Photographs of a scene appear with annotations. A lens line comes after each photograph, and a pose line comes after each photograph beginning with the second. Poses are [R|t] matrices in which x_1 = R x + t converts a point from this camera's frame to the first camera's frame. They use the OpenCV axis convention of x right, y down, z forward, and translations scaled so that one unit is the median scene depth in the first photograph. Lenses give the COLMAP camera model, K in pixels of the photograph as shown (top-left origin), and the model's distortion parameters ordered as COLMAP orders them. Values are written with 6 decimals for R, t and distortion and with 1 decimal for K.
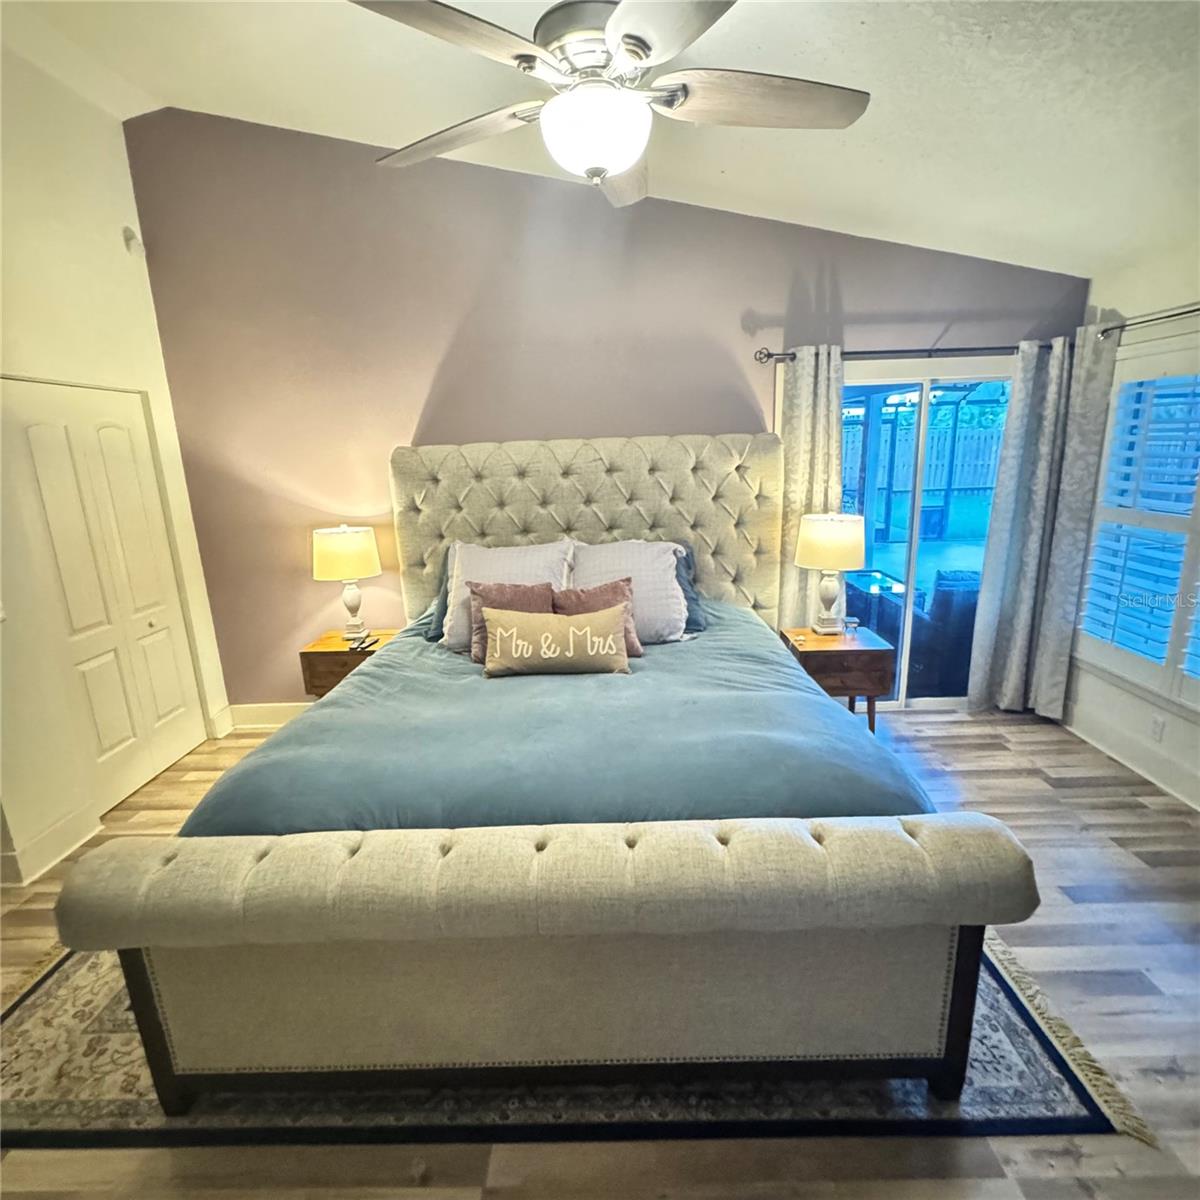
lens RADIAL K [[642.2, 0, 601.5], [0, 642.2, 600.6], [0, 0, 1]] dist [-0.000138, -0.000015]
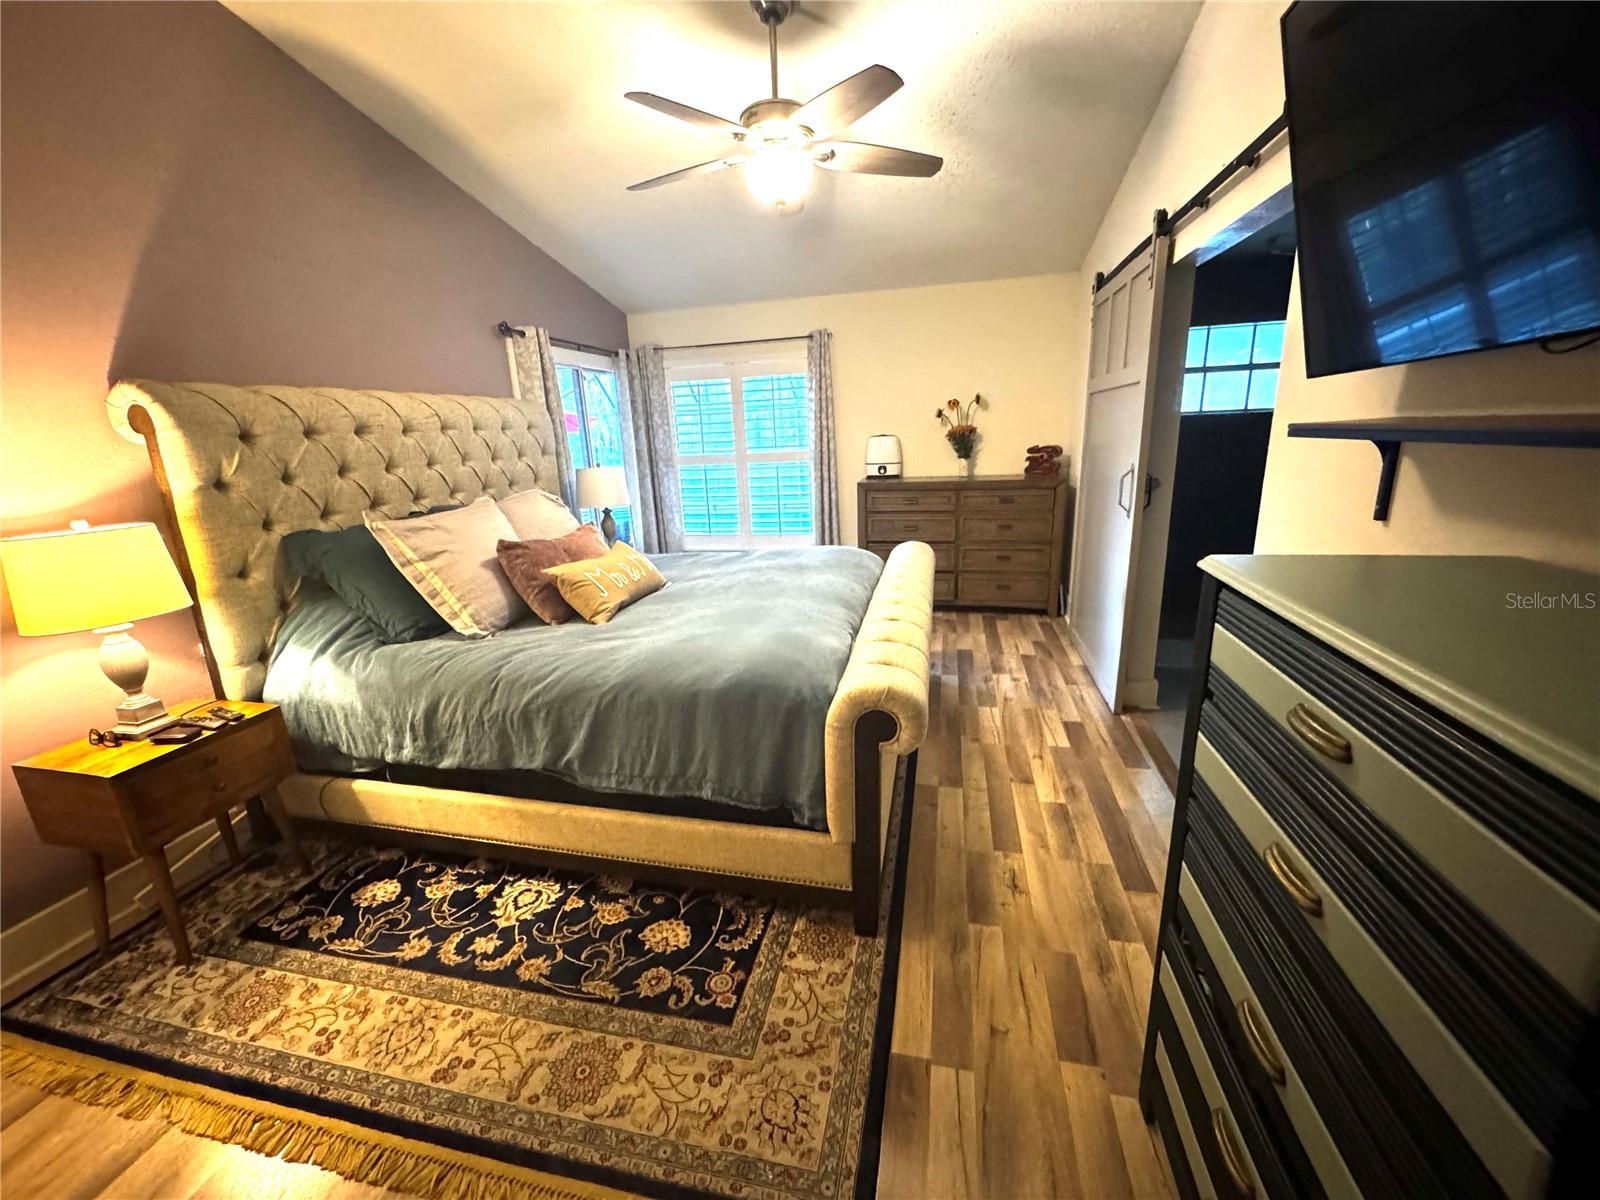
lens RADIAL K [[639.2, 0, 795.2], [0, 639.2, 599.7], [0, 0, 1]] dist [0.002298, 0.000020]
pose [[0.215341, -0.229800, 0.949116, -0.795484], [0.266509, 0.948852, 0.169269, 0.007346], [-0.939469, 0.216497, 0.265570, 0.344302]]
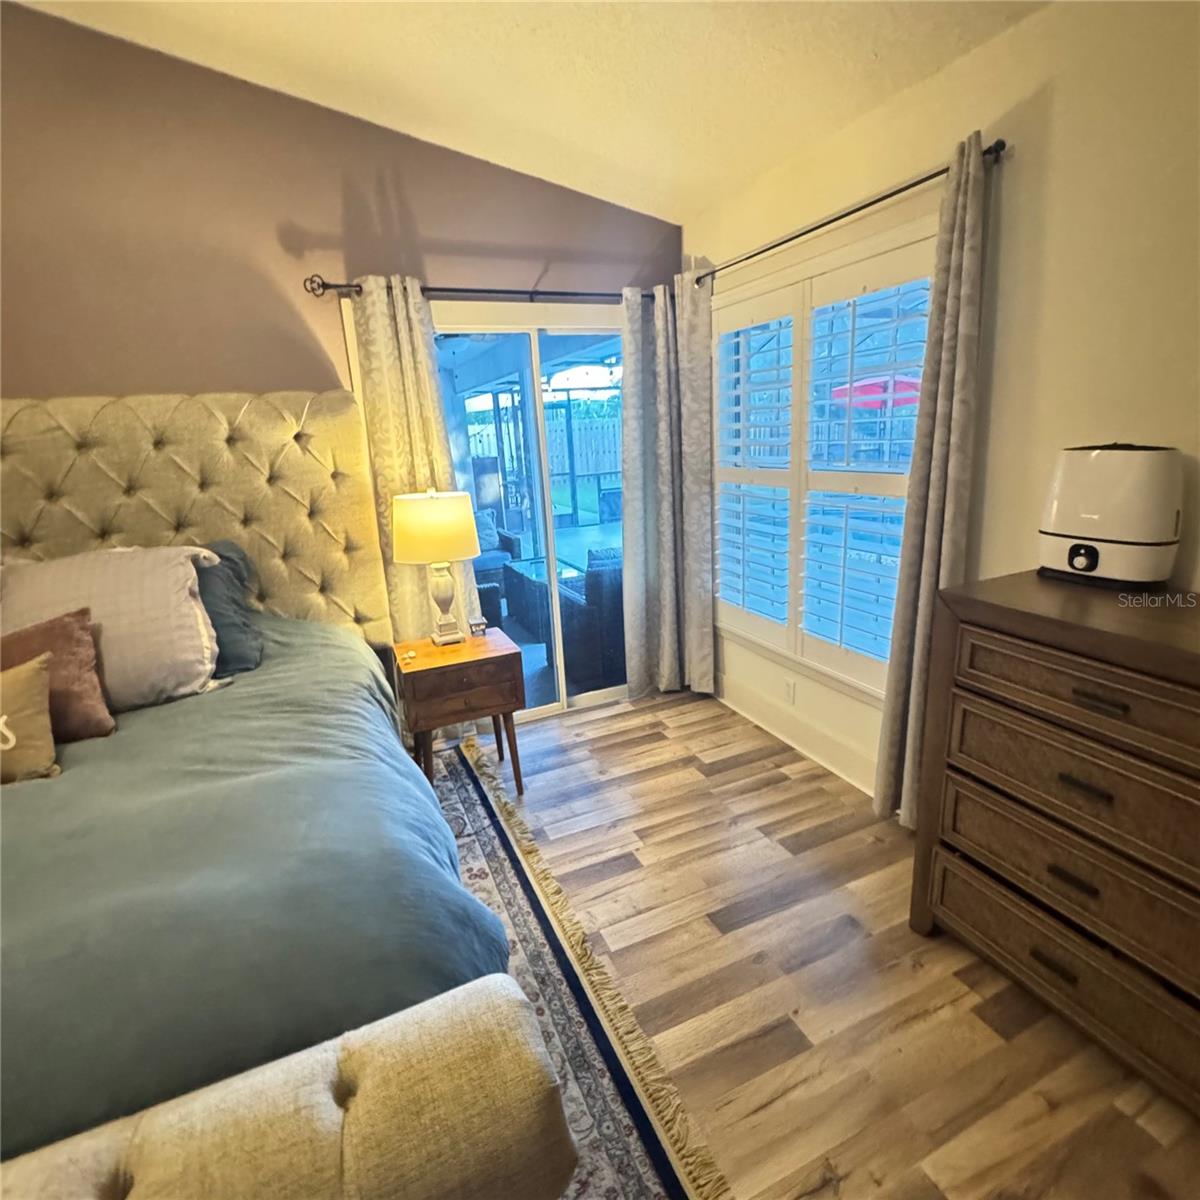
lens RADIAL K [[642.2, 0, 599.0], [0, 642.2, 602.9], [0, 0, 1]] dist [-0.000138, -0.000015]
pose [[0.911827, -0.126826, 0.390496, 0.215072], [0.124473, 0.991725, 0.031442, 0.000912], [-0.391252, 0.019937, 0.920068, 0.195237]]
